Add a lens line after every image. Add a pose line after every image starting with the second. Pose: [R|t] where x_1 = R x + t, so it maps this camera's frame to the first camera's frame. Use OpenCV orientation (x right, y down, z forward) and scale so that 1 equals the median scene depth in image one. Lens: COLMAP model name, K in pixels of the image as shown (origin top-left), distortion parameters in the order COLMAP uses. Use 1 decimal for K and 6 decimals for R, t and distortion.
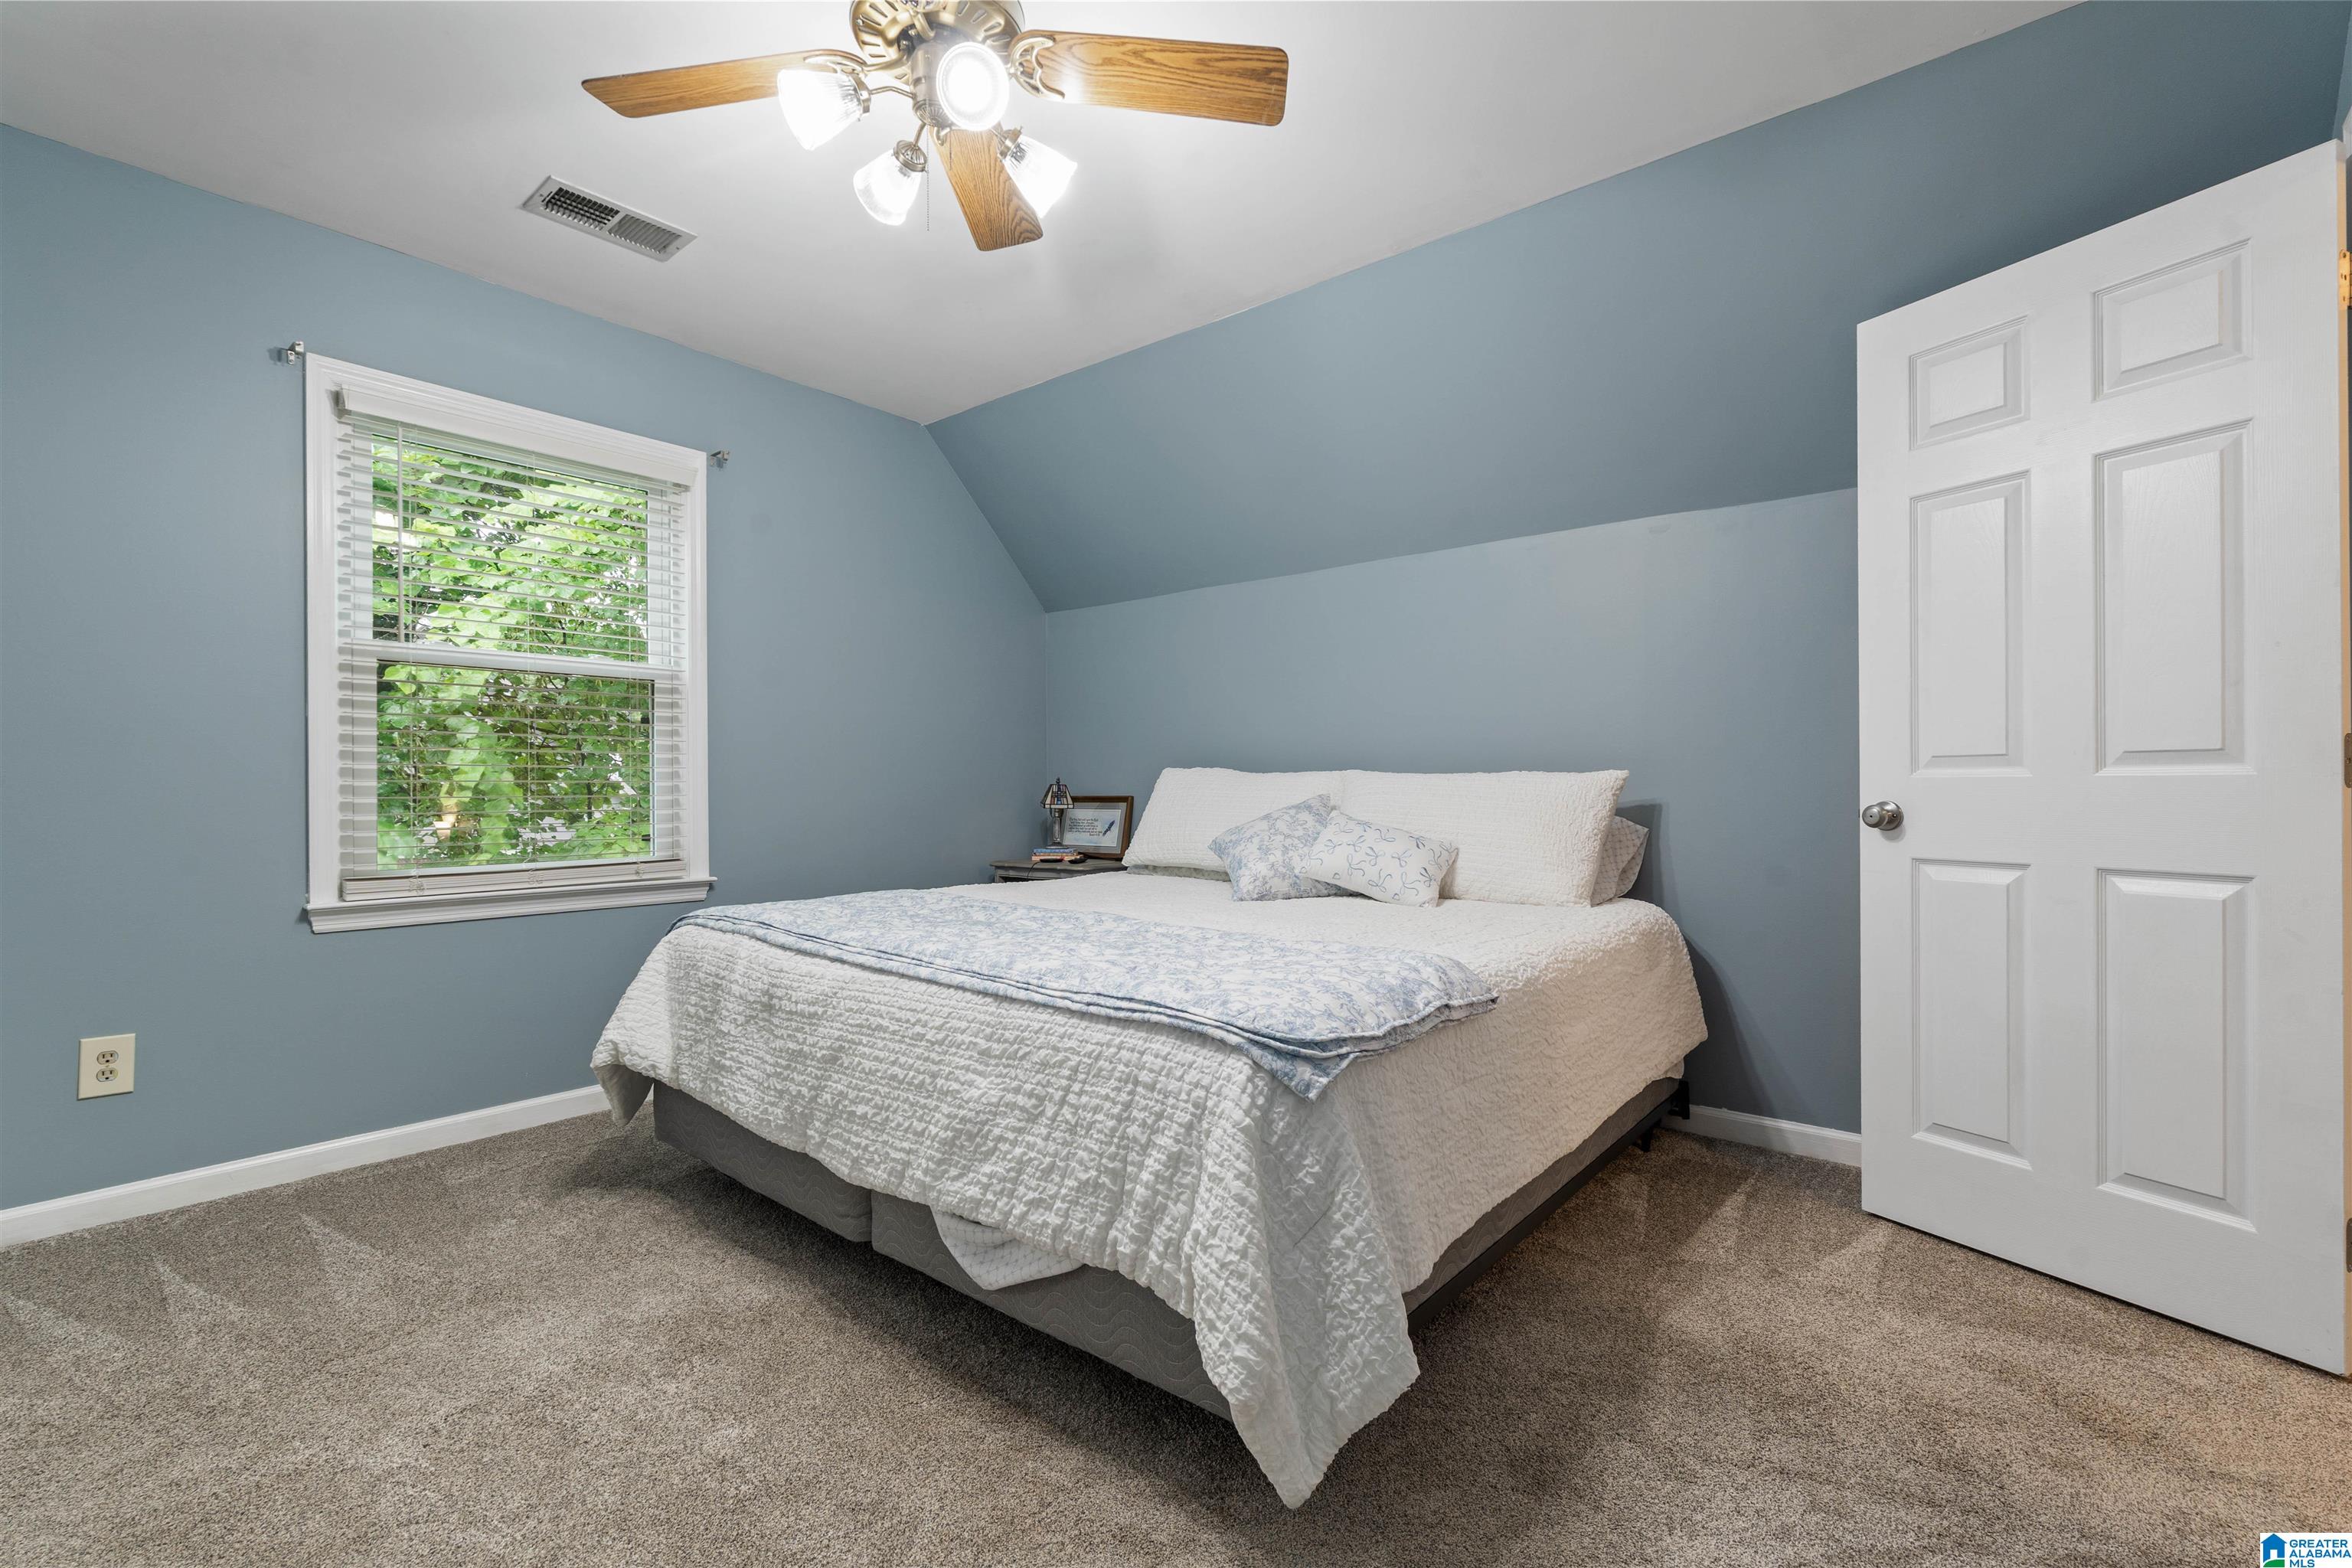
lens RADIAL K [[1033.1, 0, 1176.0], [0, 1033.1, 784.0], [0, 0, 1]] dist [-0.001518, -0.000086]
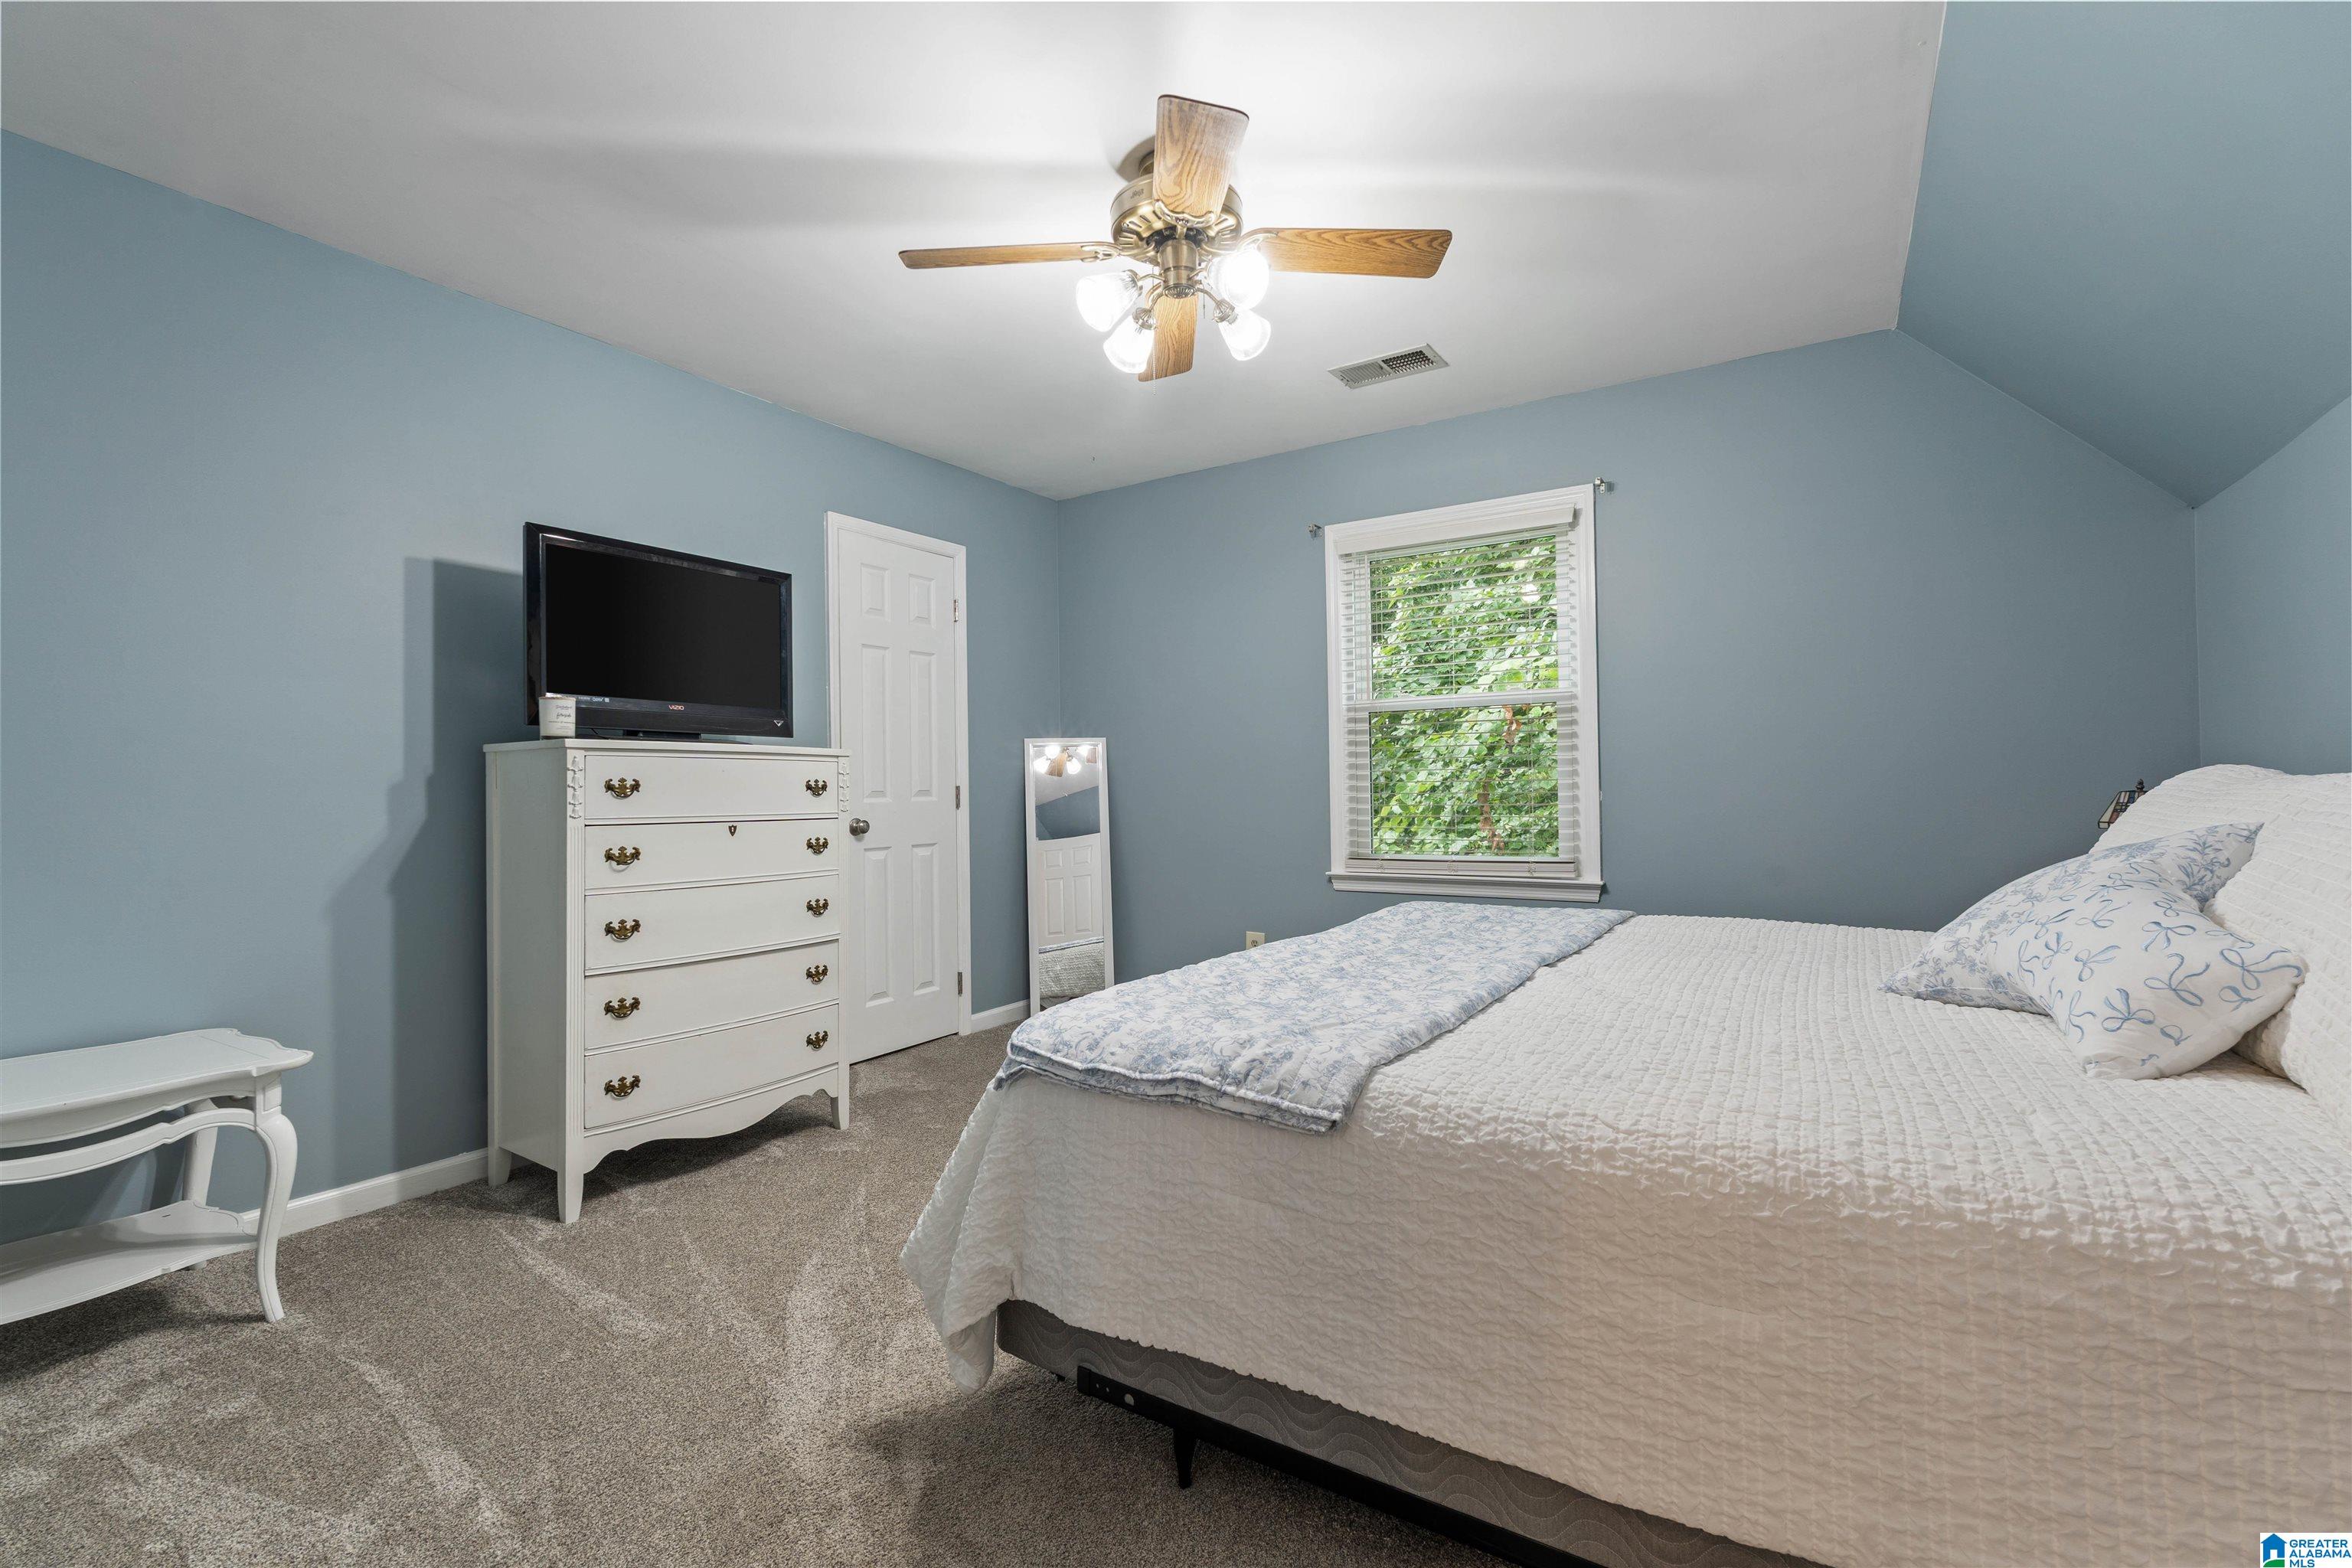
lens RADIAL K [[1033.1, 0, 1176.0], [0, 1033.1, 784.0], [0, 0, 1]] dist [-0.001518, -0.000086]
pose [[0.131287, -0.002458, -0.991341, 0.667858], [0.016258, 0.999868, -0.000326, -0.020849], [0.991211, -0.016074, 0.131310, 0.522261]]
